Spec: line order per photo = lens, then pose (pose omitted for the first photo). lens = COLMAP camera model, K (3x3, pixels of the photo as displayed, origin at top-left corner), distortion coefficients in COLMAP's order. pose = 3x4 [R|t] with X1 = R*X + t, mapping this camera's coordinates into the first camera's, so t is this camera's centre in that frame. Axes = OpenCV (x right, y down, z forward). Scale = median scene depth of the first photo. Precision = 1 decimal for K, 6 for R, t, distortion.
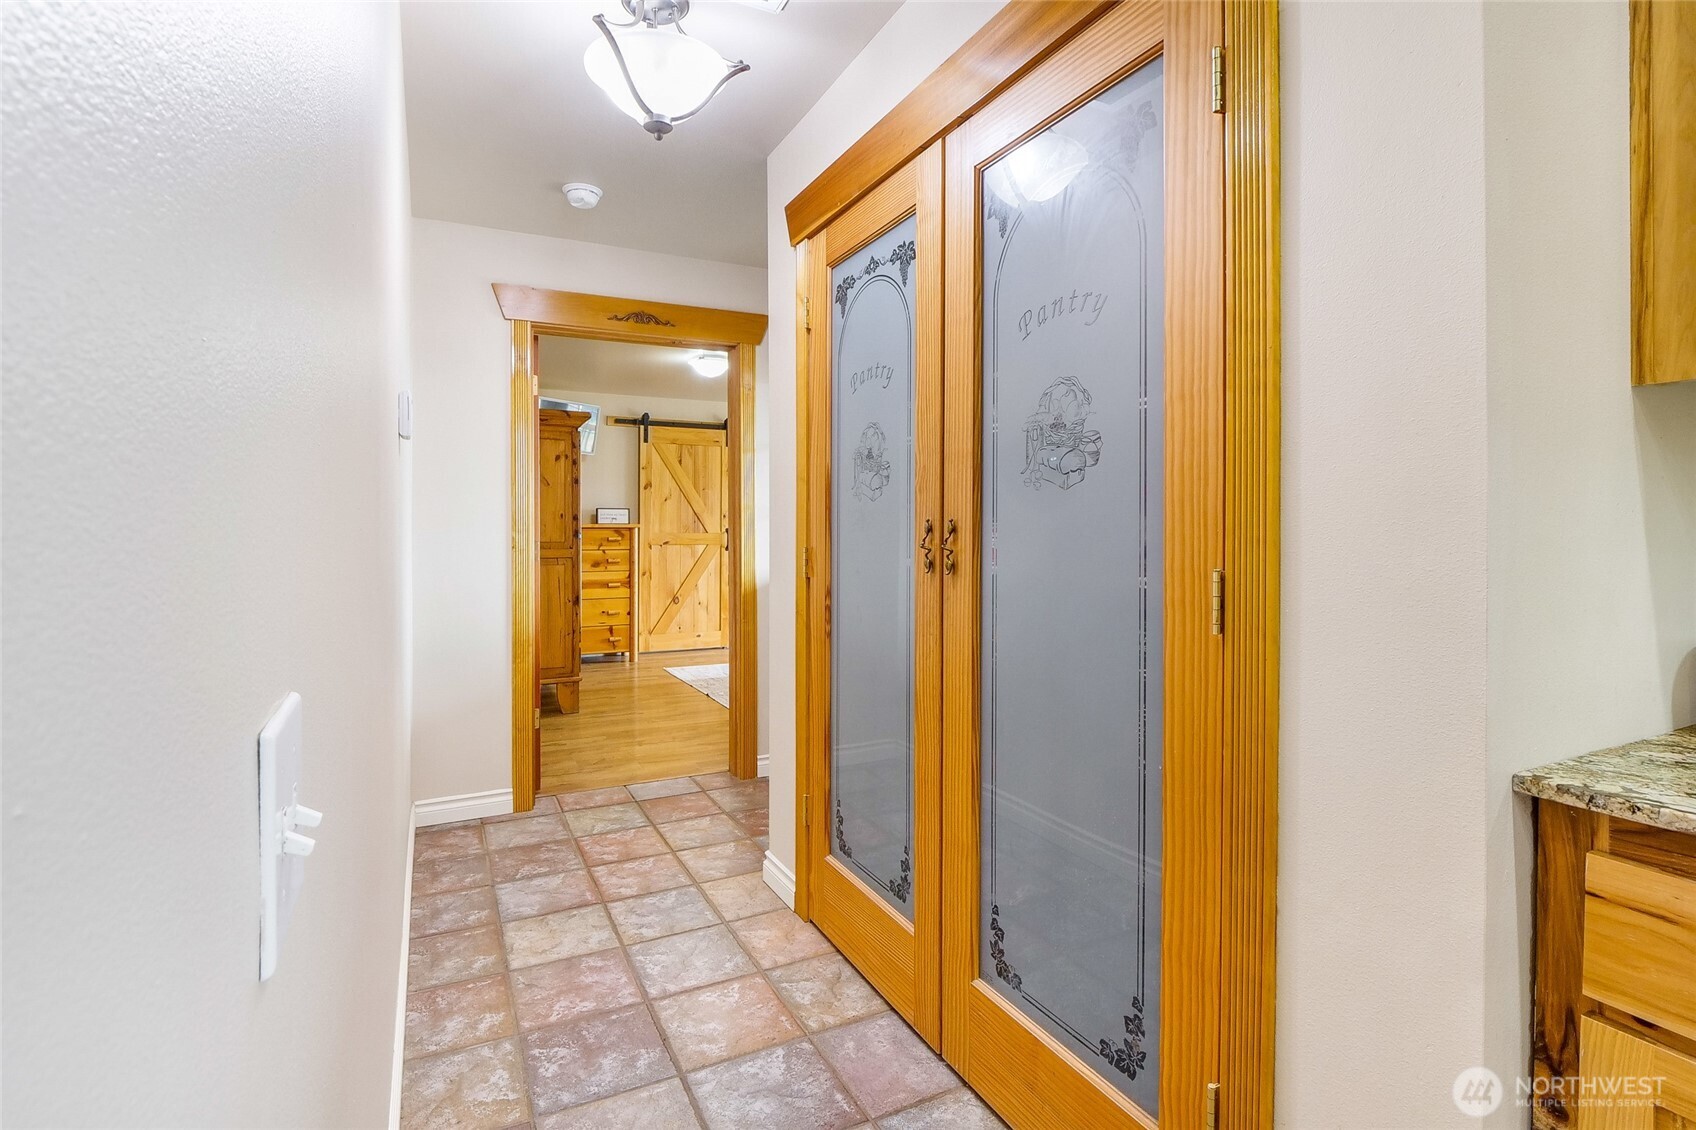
lens RADIAL K [[819.8, 0, 853.4], [0, 819.8, 540.4], [0, 0, 1]] dist [-0.005439, -0.000803]
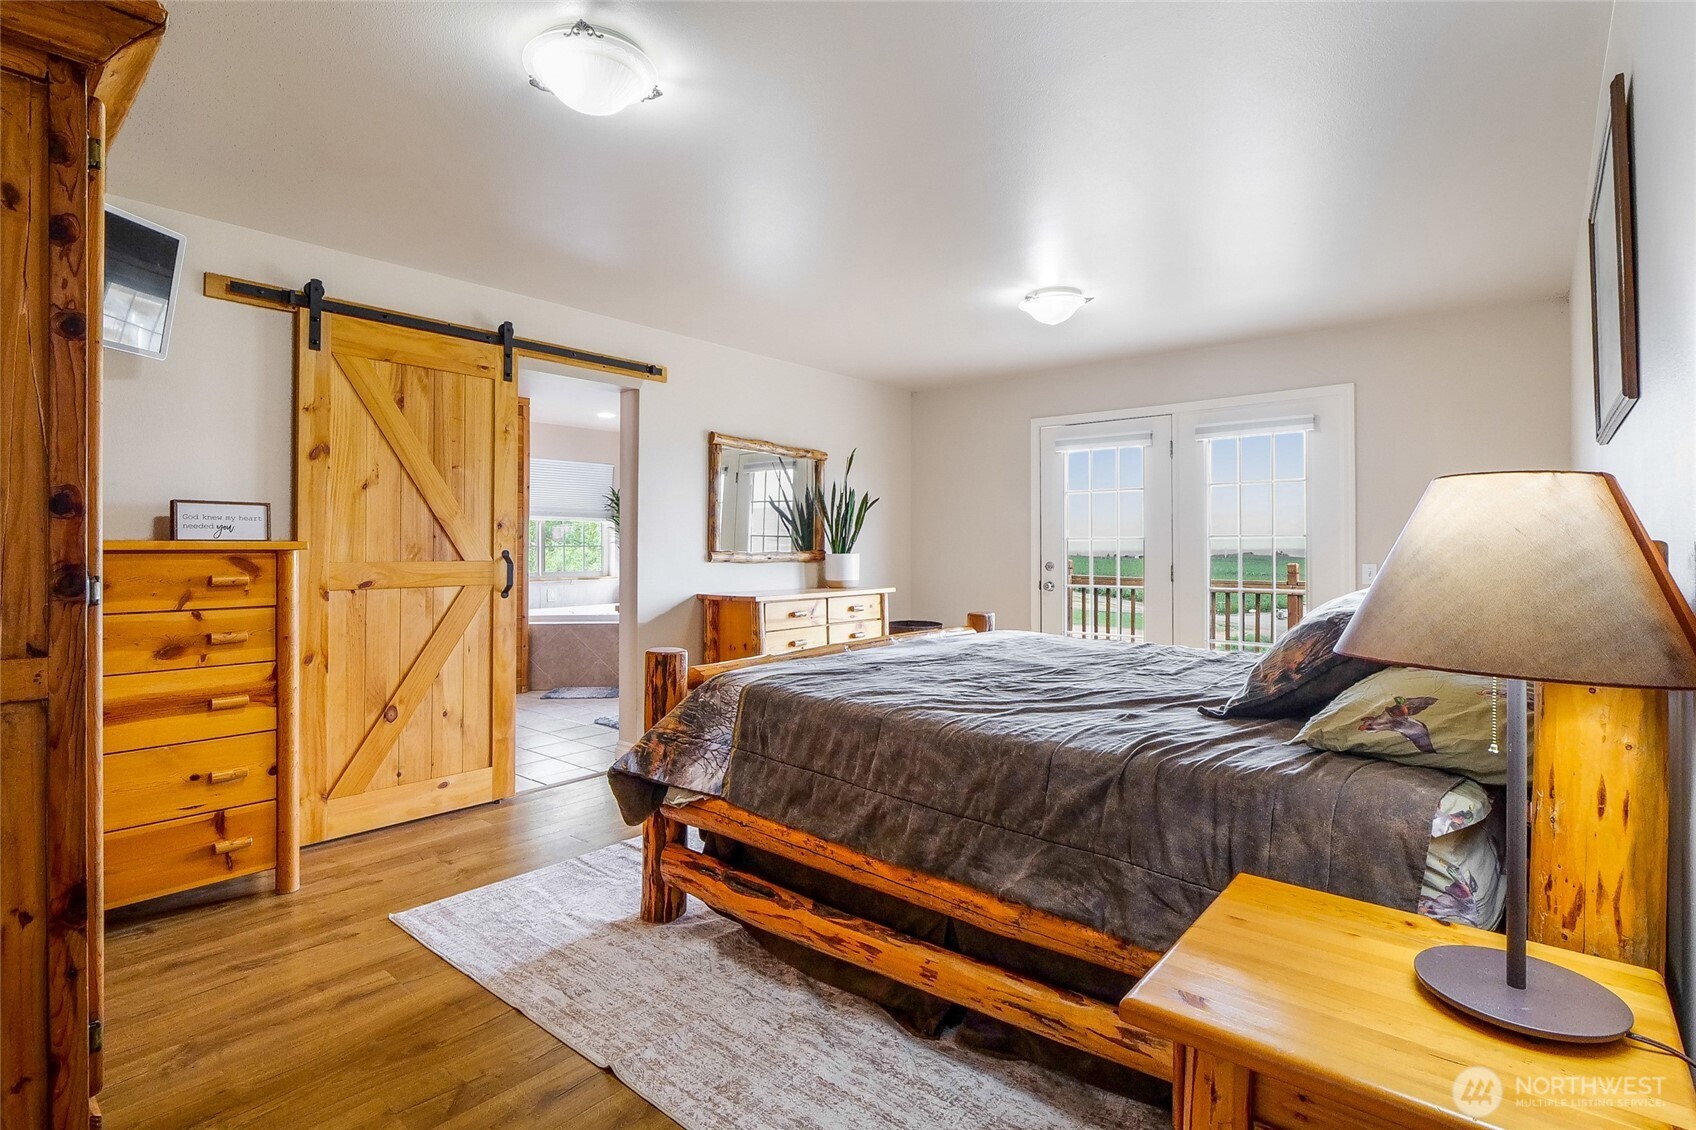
lens RADIAL K [[819.8, 0, 837.1], [0, 819.8, 550.0], [0, 0, 1]] dist [-0.005439, -0.000803]
pose [[0.926812, 0.000388, 0.375526, -0.171672], [0.003917, 0.999935, -0.010702, -0.010553], [-0.375506, 0.011390, 0.926750, 0.538568]]
